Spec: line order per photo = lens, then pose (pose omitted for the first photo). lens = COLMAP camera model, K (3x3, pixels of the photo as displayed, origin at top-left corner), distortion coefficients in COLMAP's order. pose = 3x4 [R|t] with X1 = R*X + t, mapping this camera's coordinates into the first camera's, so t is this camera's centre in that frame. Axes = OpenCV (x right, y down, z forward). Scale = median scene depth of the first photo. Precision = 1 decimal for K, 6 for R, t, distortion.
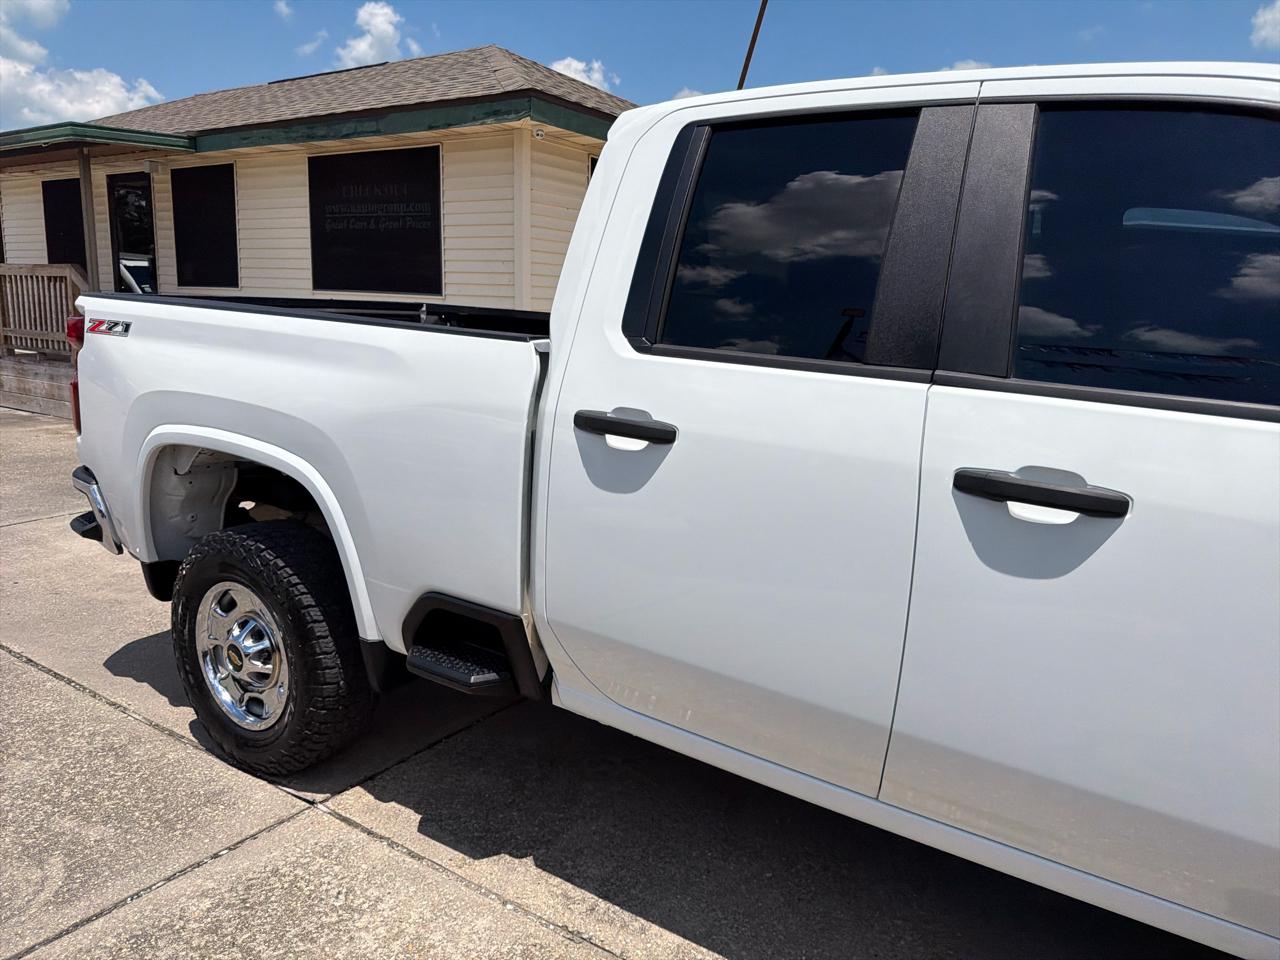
lens RADIAL K [[910.5, 0, 638.7], [0, 910.5, 471.3], [0, 0, 1]] dist [0.000287, -0.009059]
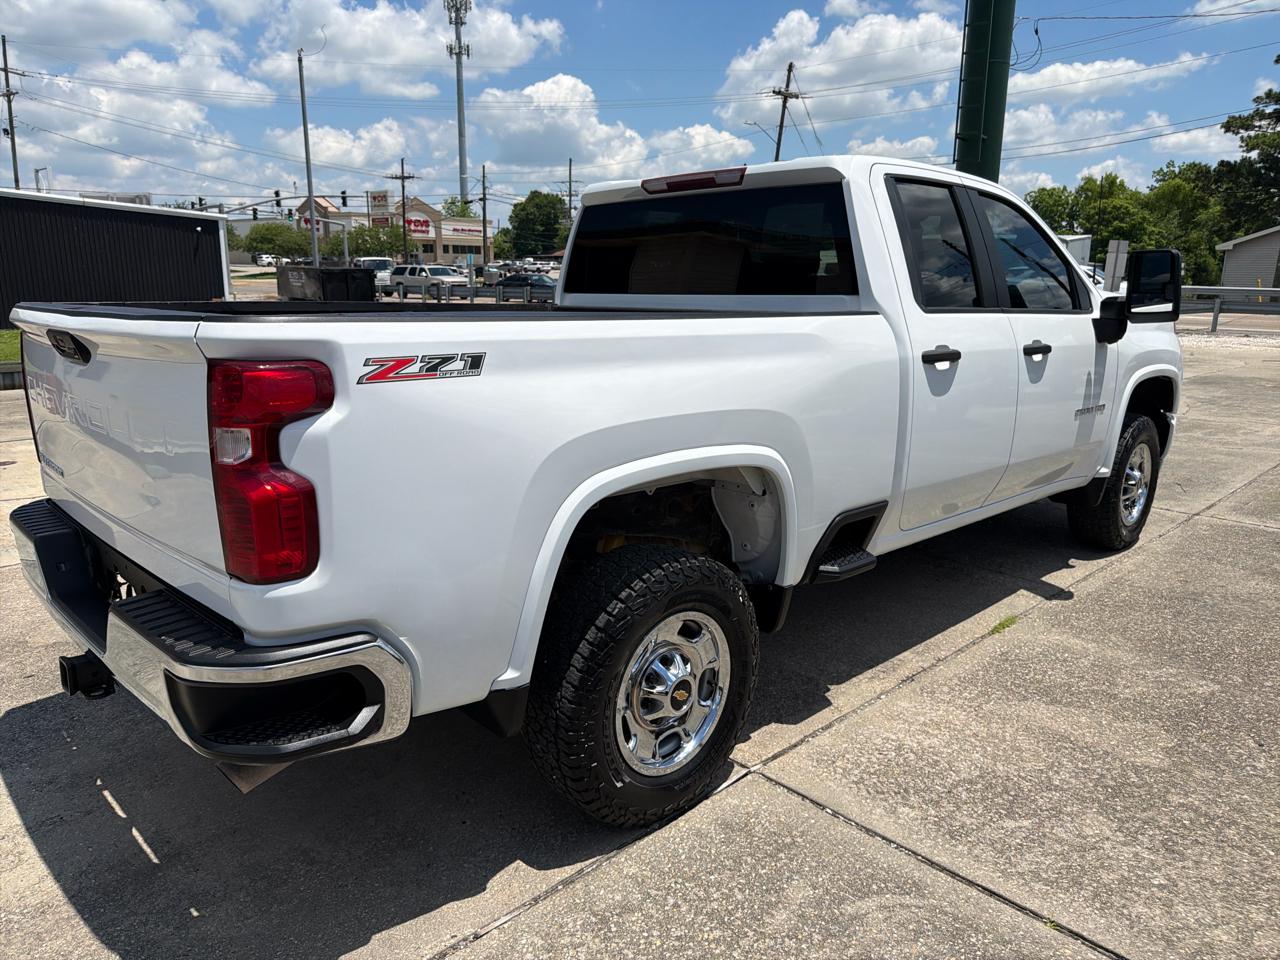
lens RADIAL K [[907.8, 0, 636.0], [0, 907.8, 475.3], [0, 0, 1]] dist [0.060271, -0.100777]
pose [[0.220261, -0.245464, 0.944051, -1.298851], [0.189716, 0.960118, 0.205378, -0.211036], [-0.956814, 0.133865, 0.258045, 0.797933]]
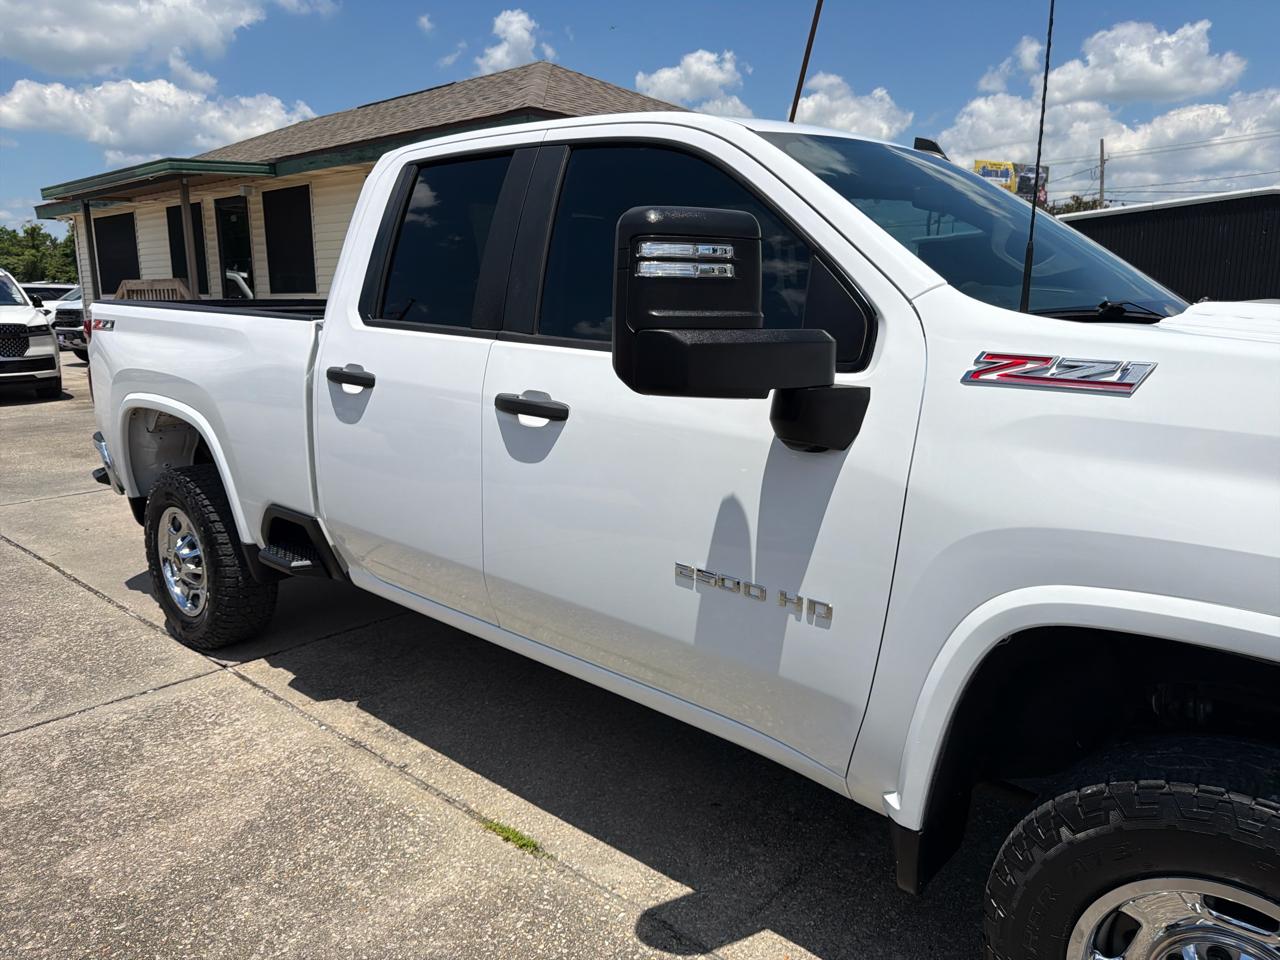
lens RADIAL K [[910.5, 0, 638.7], [0, 910.5, 471.3], [0, 0, 1]] dist [0.000287, -0.009059]
pose [[0.989290, -0.008618, -0.145711, 0.455614], [0.009614, 0.999935, 0.006132, 0.067444], [0.145649, -0.007467, 0.989308, -0.259963]]
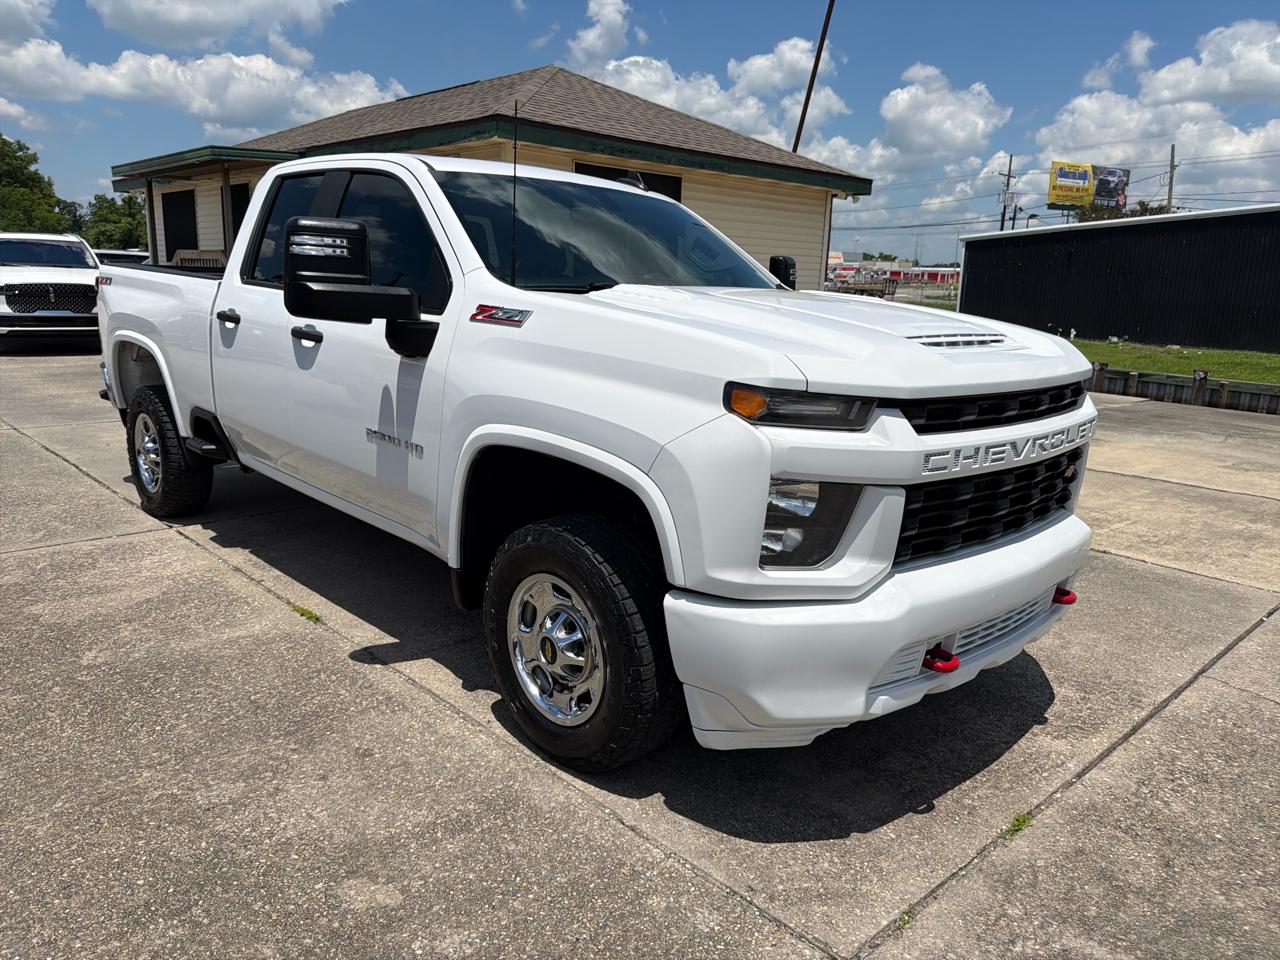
lens RADIAL K [[903.9, 0, 656.0], [0, 903.9, 482.8], [0, 0, 1]] dist [0.000674, -0.007815]
pose [[0.978779, 0.046068, -0.199675, 1.017826], [-0.040390, 0.998658, 0.032417, 0.166096], [0.200901, -0.023664, 0.979326, -0.662847]]
